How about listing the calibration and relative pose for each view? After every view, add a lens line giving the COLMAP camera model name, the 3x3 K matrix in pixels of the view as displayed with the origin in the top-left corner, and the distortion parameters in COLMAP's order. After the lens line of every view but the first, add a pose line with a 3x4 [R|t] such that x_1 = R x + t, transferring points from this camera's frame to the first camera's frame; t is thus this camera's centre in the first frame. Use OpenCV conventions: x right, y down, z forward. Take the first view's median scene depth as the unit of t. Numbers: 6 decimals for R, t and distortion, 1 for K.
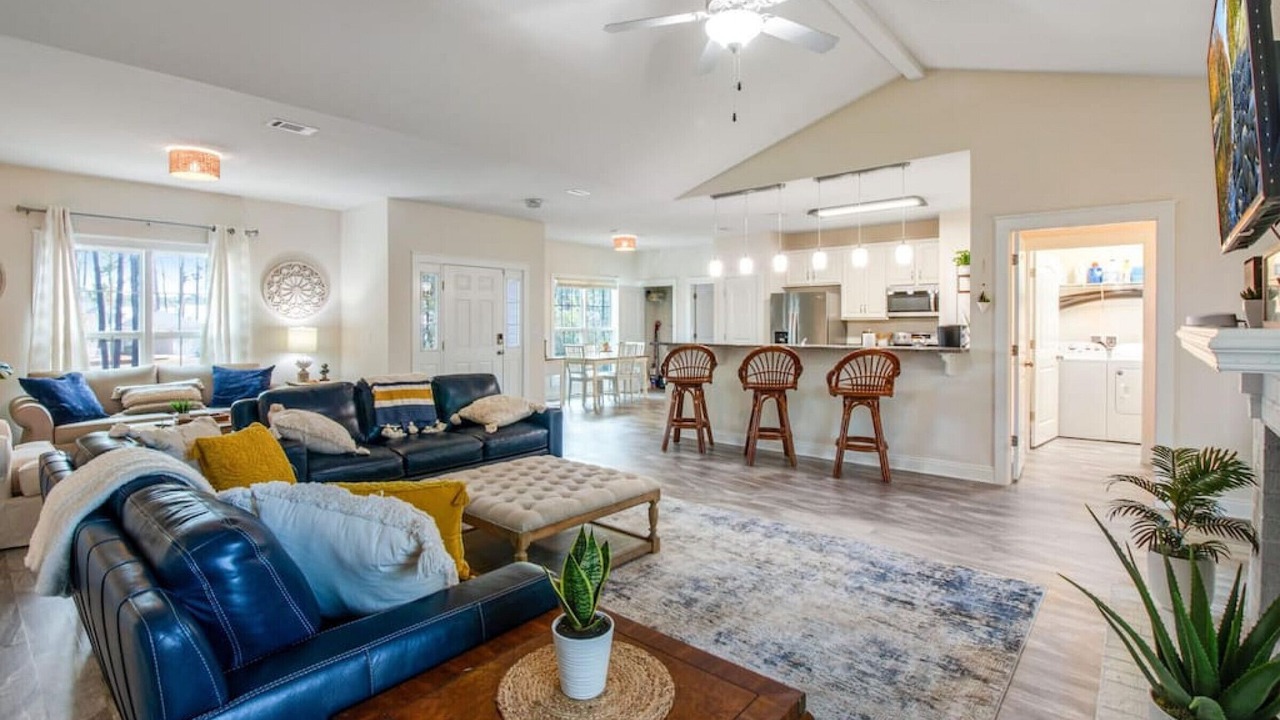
lens RADIAL K [[612.0, 0, 633.7], [0, 612.0, 334.0], [0, 0, 1]] dist [-0.000882, -0.001269]
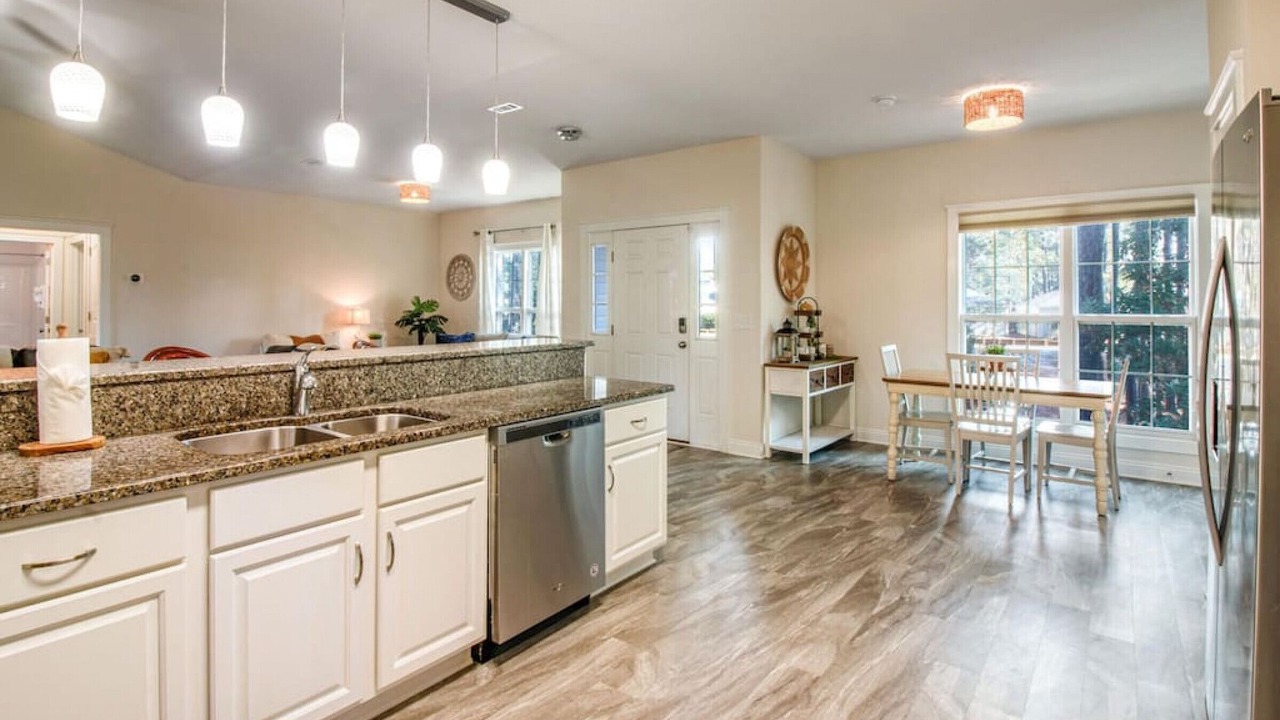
lens RADIAL K [[635.9, 0, 619.3], [0, 635.9, 304.0], [0, 0, 1]] dist [0.003122, -0.000189]
pose [[0.025340, 0.004222, -0.999670, 0.560320], [-0.023118, 0.999726, 0.003636, -0.019699], [0.999412, 0.023018, 0.025430, 1.016320]]
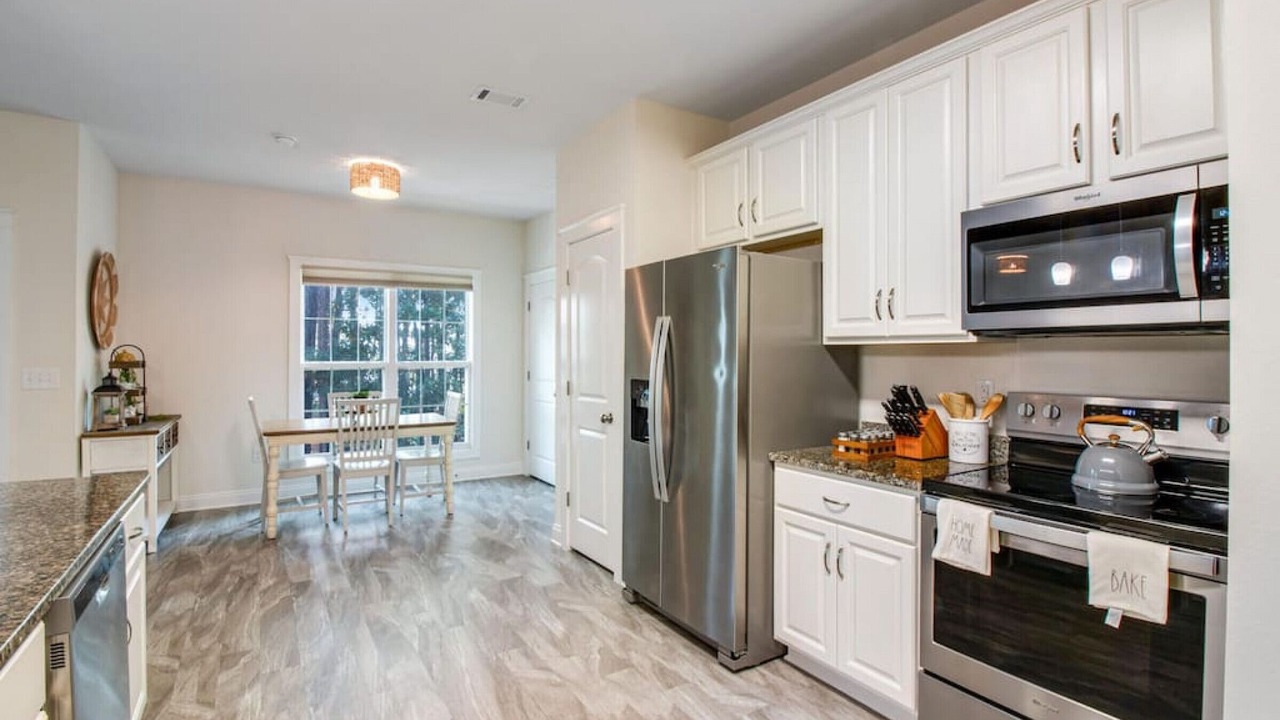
lens RADIAL K [[602.0, 0, 633.5], [0, 602.0, 351.4], [0, 0, 1]] dist [-0.000178, -0.000156]
pose [[0.949205, 0.002836, -0.314645, 0.433917], [-0.010488, 0.999689, -0.022630, -0.015821], [0.314483, 0.024781, 0.948939, 0.868031]]
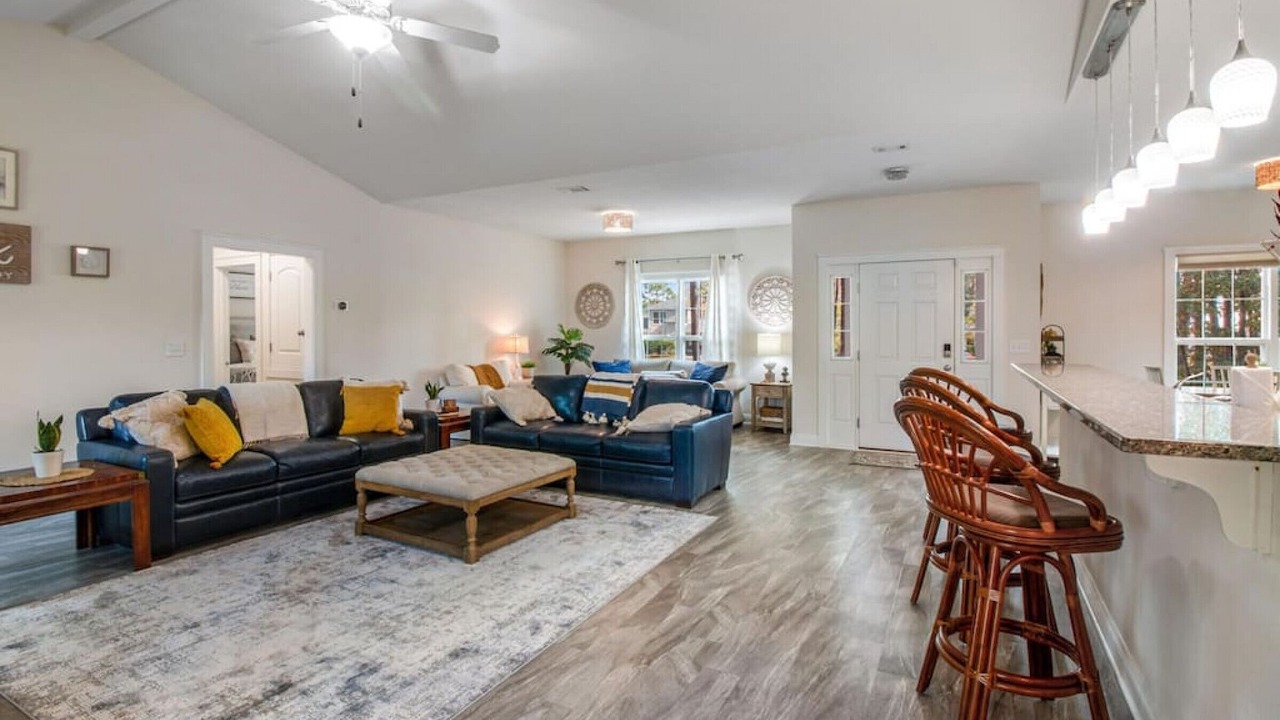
lens RADIAL K [[612.0, 0, 633.7], [0, 612.0, 334.0], [0, 0, 1]] dist [-0.000882, -0.001269]
pose [[0.206653, 0.009451, -0.978369, 0.507653], [-0.019743, 0.999790, 0.005487, -0.010889], [0.978215, 0.018182, 0.206797, 0.510592]]
